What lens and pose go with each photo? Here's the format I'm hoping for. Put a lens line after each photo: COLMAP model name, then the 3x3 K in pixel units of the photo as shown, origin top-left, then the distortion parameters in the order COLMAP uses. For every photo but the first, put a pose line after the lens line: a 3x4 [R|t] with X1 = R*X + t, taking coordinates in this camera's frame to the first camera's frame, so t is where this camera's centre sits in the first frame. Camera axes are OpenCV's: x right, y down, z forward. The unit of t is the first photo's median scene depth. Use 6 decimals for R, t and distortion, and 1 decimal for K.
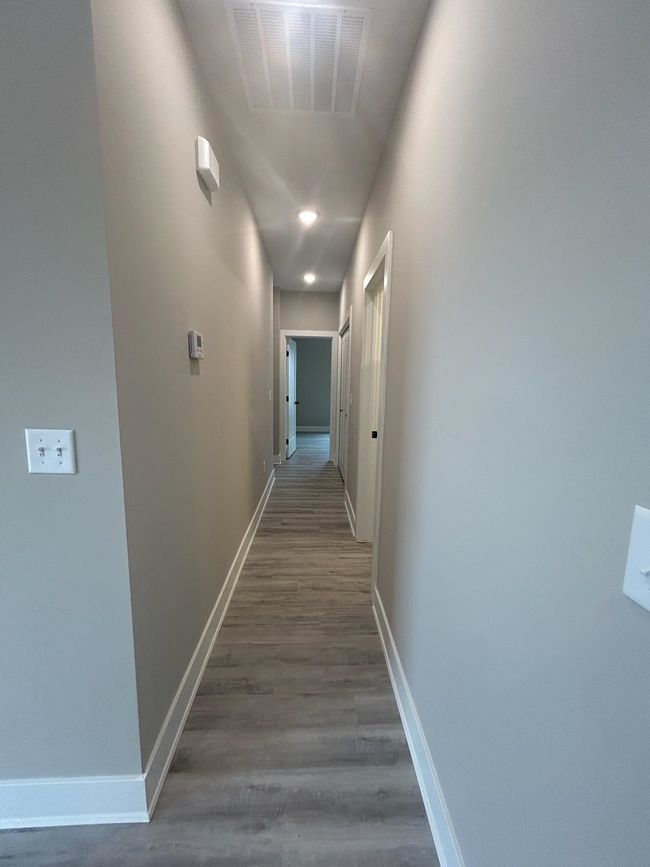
lens RADIAL K [[349.8, 0, 326.7], [0, 349.8, 430.3], [0, 0, 1]] dist [0.001387, 0.000495]
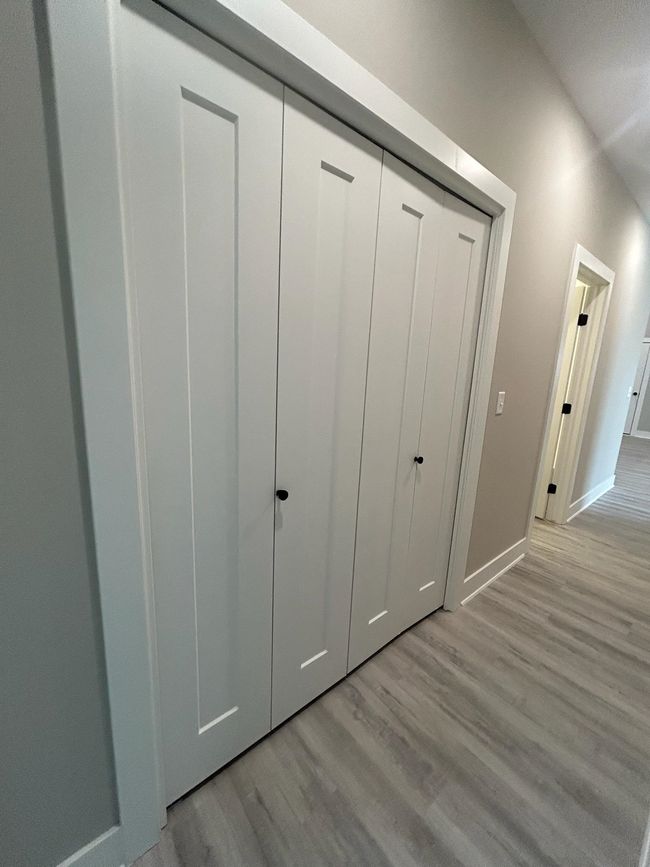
lens RADIAL K [[349.8, 0, 326.7], [0, 349.8, 430.3], [0, 0, 1]] dist [0.001387, 0.000495]
pose [[-0.610926, -0.200524, 0.765872, -0.210646], [0.049994, 0.955689, 0.290102, -0.248597], [-0.790107, 0.215520, -0.573831, 1.734240]]
